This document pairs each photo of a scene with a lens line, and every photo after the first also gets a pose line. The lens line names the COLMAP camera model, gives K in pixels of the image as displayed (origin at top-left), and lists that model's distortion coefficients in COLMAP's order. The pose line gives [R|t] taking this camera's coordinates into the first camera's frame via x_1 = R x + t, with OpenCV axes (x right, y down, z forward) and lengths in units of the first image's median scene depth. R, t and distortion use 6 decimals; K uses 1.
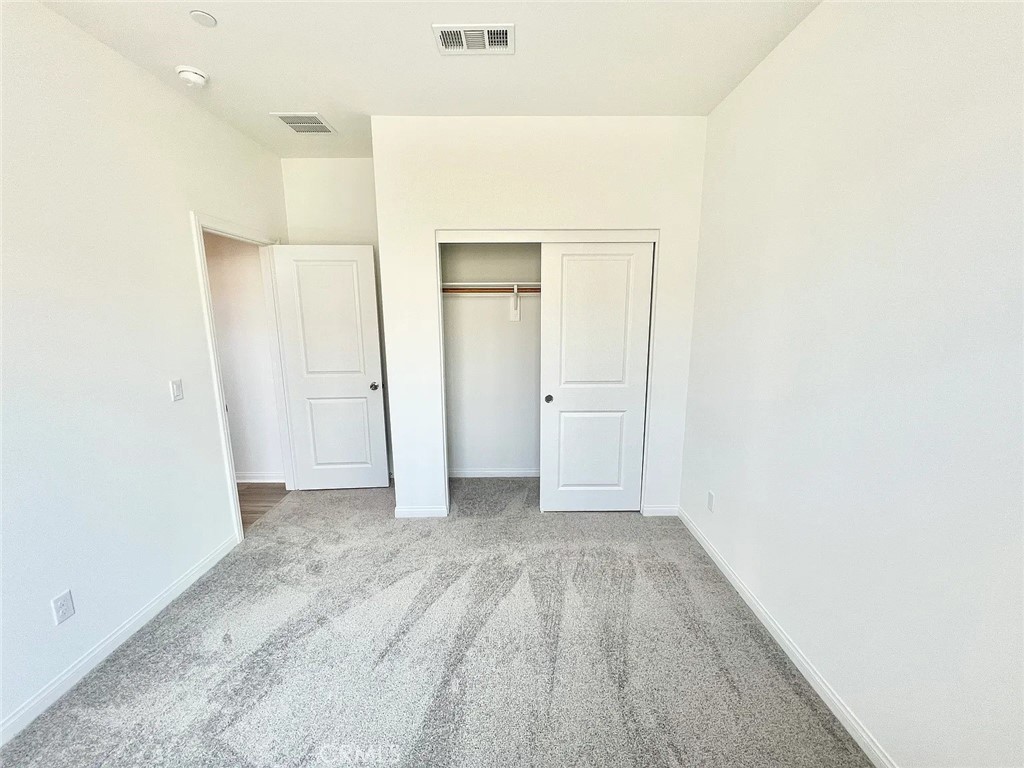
lens RADIAL K [[412.1, 0, 511.2], [0, 412.1, 389.7], [0, 0, 1]] dist [-0.002938, 0.000929]
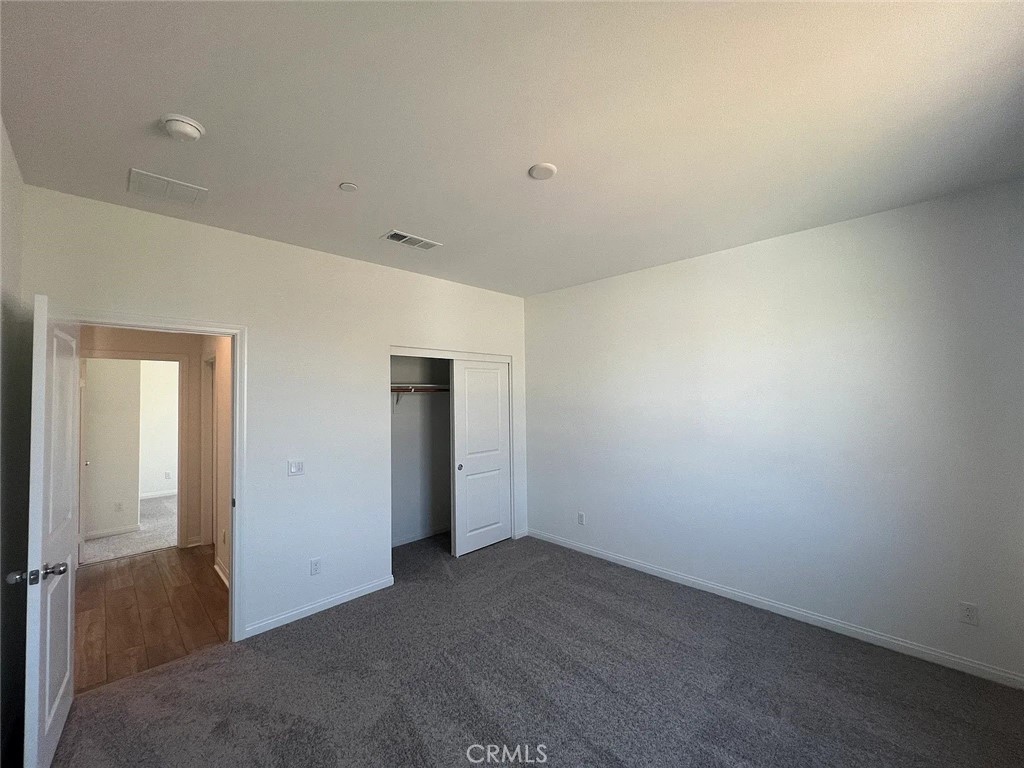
lens RADIAL K [[412.1, 0, 508.1], [0, 412.1, 387.9], [0, 0, 1]] dist [-0.002938, 0.000929]
pose [[0.700789, 0.013013, 0.713250, -0.764189], [0.153382, 0.973701, -0.168467, 0.021717], [-0.696684, 0.227460, 0.680363, -0.112044]]
